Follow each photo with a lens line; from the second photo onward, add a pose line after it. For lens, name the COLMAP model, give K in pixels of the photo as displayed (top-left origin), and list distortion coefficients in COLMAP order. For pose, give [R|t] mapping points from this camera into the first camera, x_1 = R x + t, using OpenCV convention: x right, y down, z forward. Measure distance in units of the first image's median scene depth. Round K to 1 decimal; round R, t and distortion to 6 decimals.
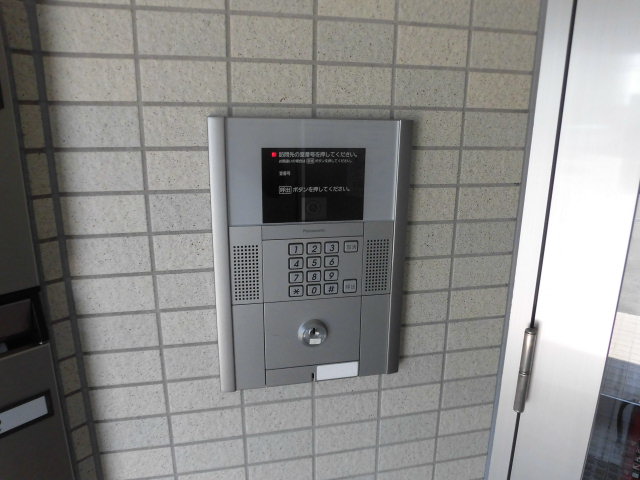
lens RADIAL K [[445.3, 0, 320.0], [0, 445.3, 240.0], [0, 0, 1]] dist [-0.047062, -0.000607]
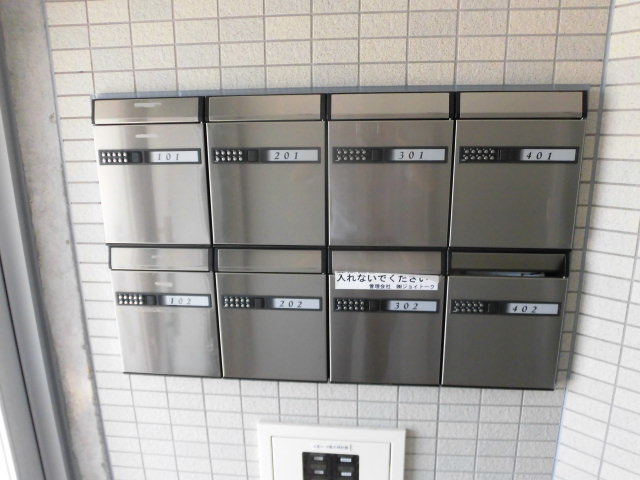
lens RADIAL K [[445.3, 0, 320.0], [0, 445.3, 240.0], [0, 0, 1]] dist [-0.047062, -0.000607]
pose [[0.527414, 0.178279, -0.830693, 0.364931], [-0.197511, 0.976677, 0.084208, 0.110037], [0.826332, 0.119658, 0.550325, -0.945826]]
